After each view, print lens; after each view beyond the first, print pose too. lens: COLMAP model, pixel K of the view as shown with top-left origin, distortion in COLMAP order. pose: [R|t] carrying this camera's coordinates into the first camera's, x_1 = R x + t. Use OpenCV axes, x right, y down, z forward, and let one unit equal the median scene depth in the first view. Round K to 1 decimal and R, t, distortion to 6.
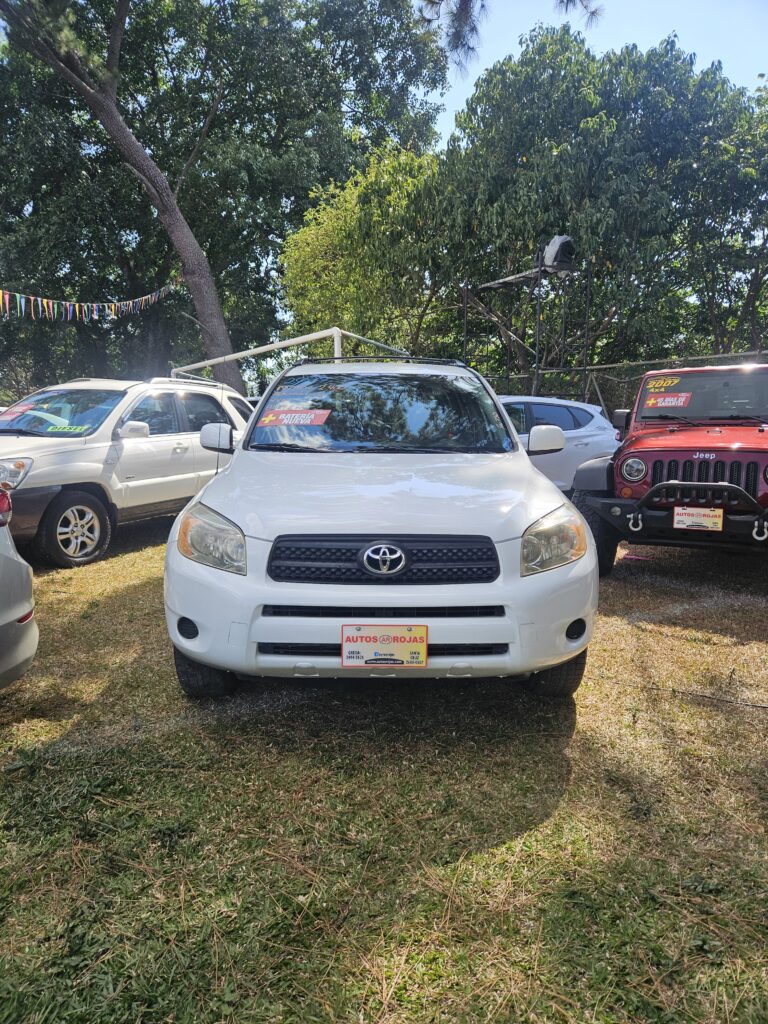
lens RADIAL K [[655.0, 0, 382.2], [0, 655.0, 491.6], [0, 0, 1]] dist [0.096585, -0.076934]
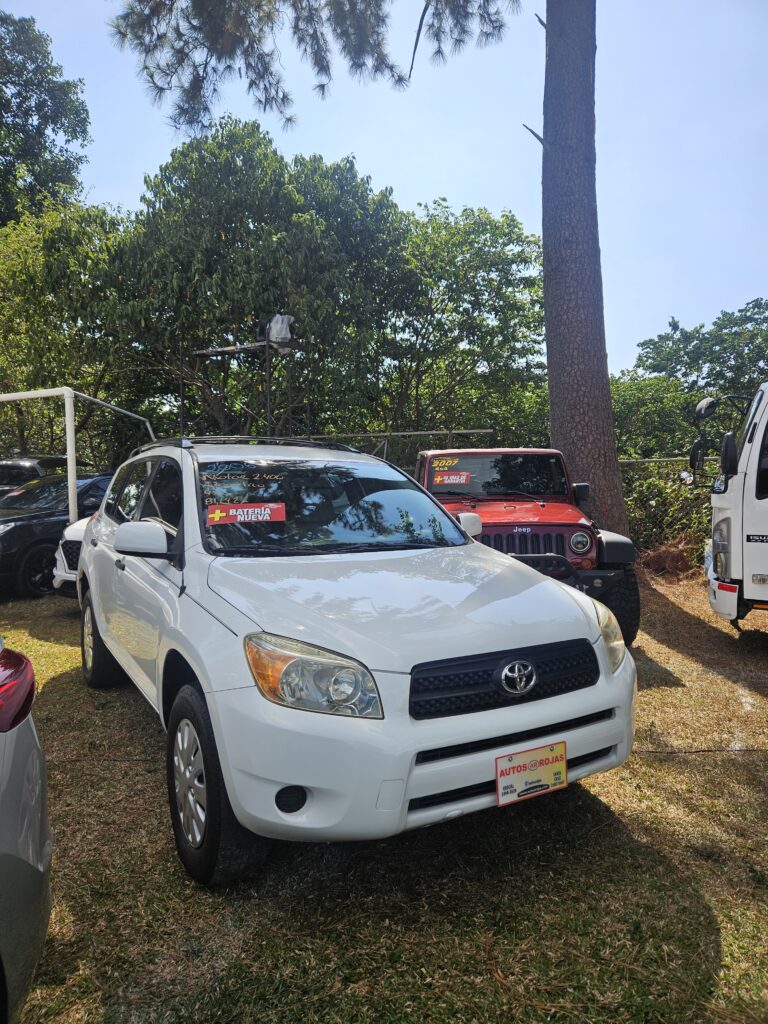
lens RADIAL K [[655.0, 0, 382.2], [0, 655.0, 491.6], [0, 0, 1]] dist [0.096585, -0.076934]
pose [[0.879371, -0.012951, 0.475962, -0.208060], [0.056874, 0.995330, -0.077994, -0.033308], [-0.472729, 0.095656, 0.876001, 0.077060]]
